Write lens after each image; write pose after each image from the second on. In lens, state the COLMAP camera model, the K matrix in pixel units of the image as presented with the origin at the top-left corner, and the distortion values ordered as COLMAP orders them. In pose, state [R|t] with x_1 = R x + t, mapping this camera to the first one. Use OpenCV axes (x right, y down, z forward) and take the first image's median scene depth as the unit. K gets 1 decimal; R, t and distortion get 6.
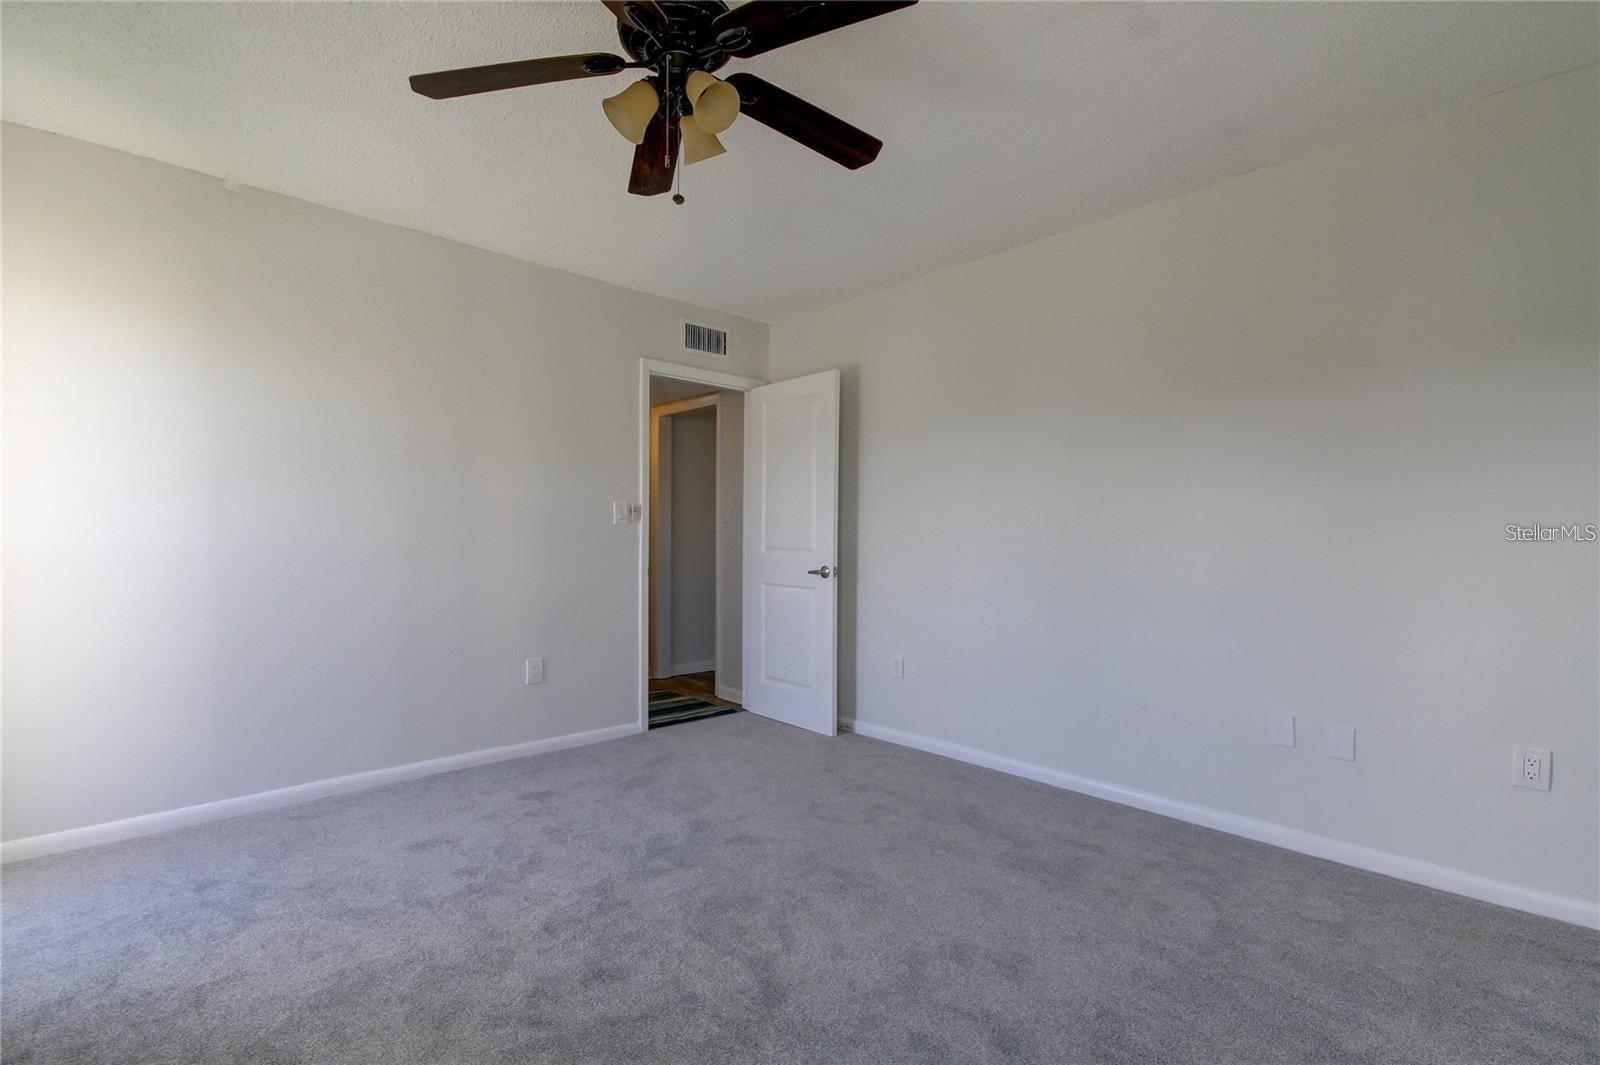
lens RADIAL K [[746.6, 0, 808.8], [0, 746.6, 541.2], [0, 0, 1]] dist [0.015260, -0.000532]
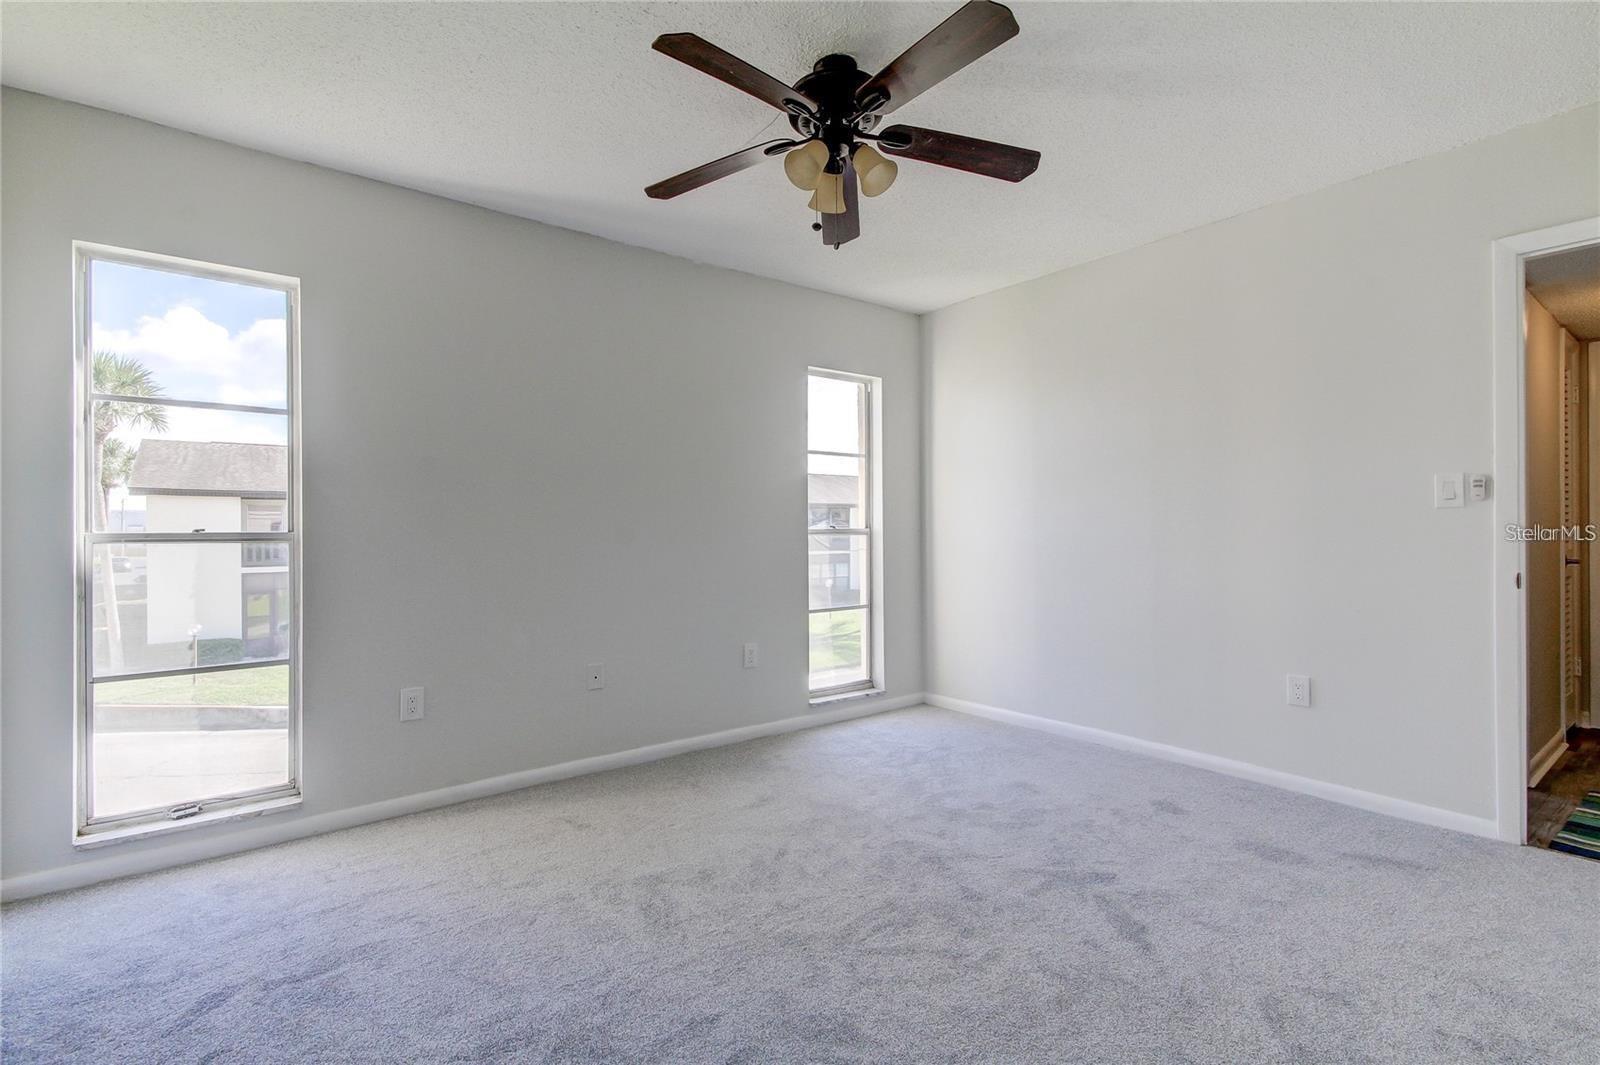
lens RADIAL K [[746.6, 0, 808.8], [0, 746.6, 541.2], [0, 0, 1]] dist [0.015260, -0.000532]
pose [[-0.102025, 0.005419, -0.994767, 0.659925], [0.004118, 0.999979, 0.005025, 0.003296], [0.994773, -0.003583, -0.102045, 0.711895]]
